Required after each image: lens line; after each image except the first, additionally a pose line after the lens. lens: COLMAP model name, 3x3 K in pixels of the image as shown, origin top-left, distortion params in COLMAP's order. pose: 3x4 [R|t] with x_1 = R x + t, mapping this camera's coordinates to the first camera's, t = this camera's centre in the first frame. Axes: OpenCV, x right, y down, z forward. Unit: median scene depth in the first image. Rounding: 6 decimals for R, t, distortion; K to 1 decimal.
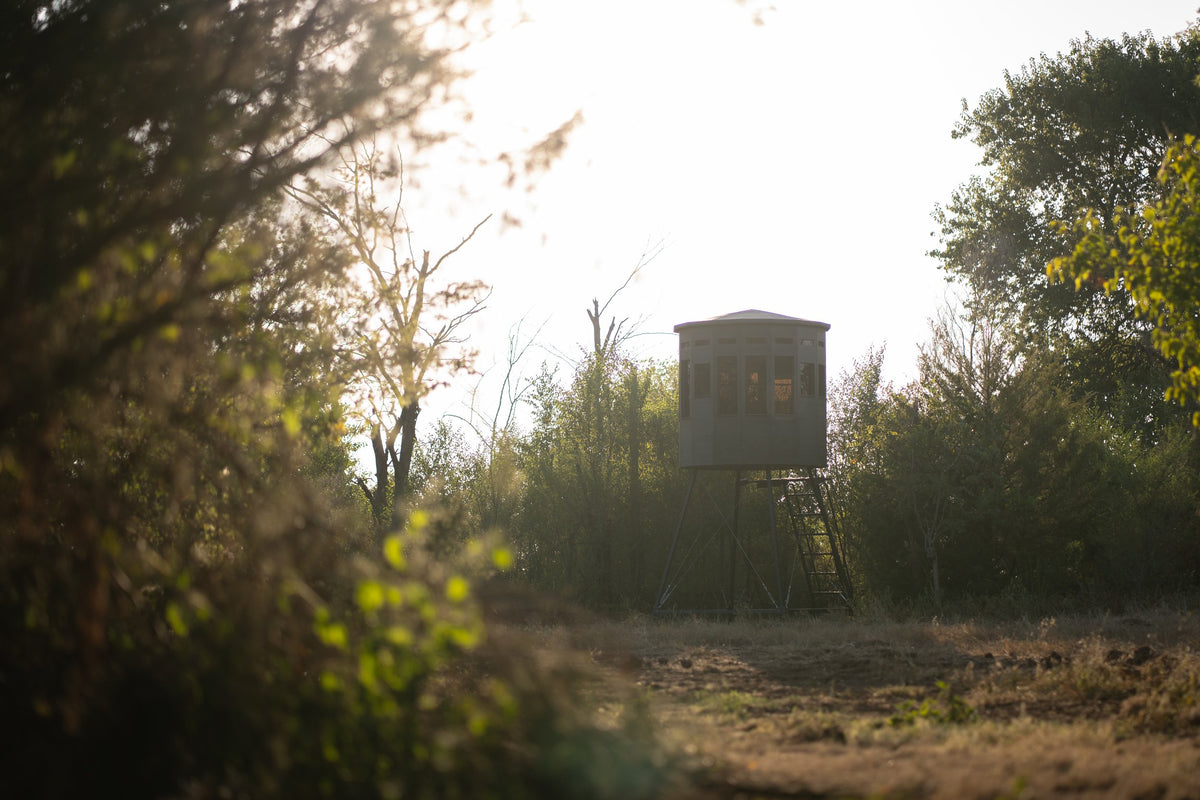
lens RADIAL K [[3505.1, 0, 600.0], [0, 3505.1, 400.0], [0, 0, 1]] dist [-0.095603, -1.975453]
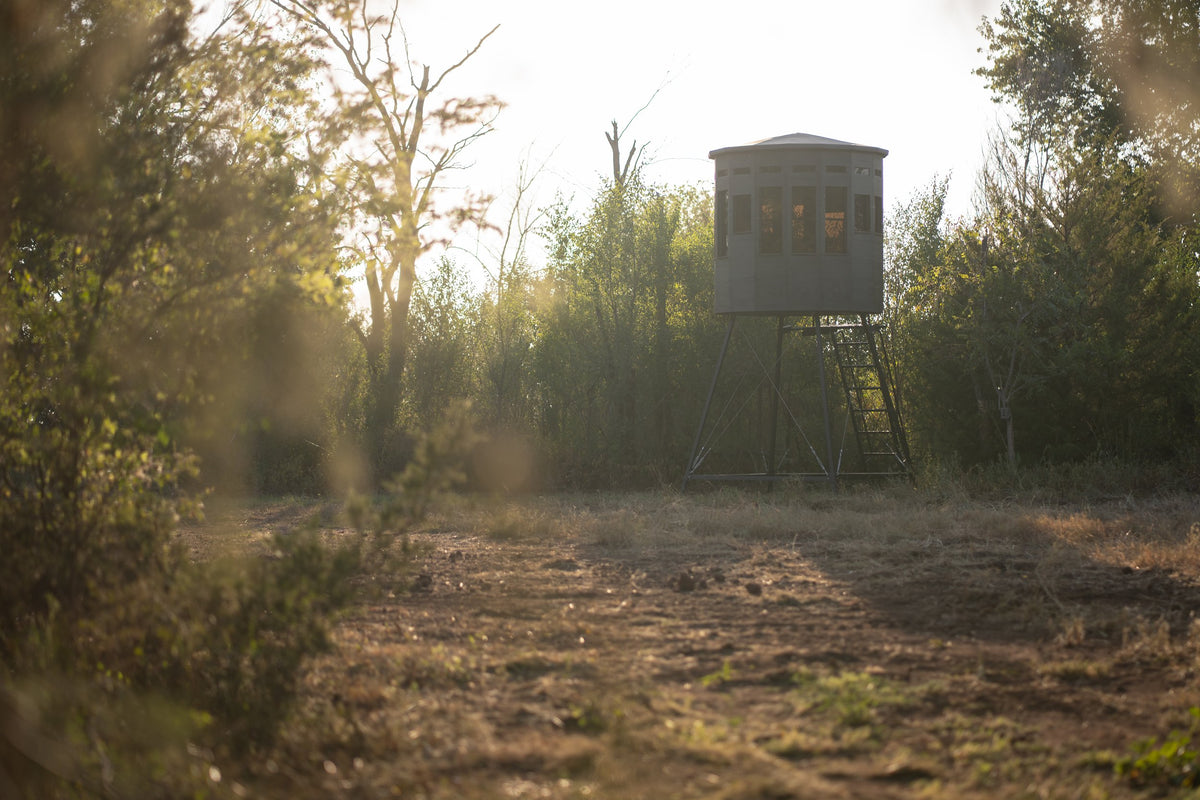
lens RADIAL K [[3505.1, 0, 600.0], [0, 3505.1, 400.0], [0, 0, 1]] dist [-0.095603, -1.975453]
pose [[0.999997, 0.001899, -0.001292, -0.004451], [-0.001831, 0.998694, 0.051050, -0.003379], [0.001388, -0.051048, 0.998695, 0.110825]]
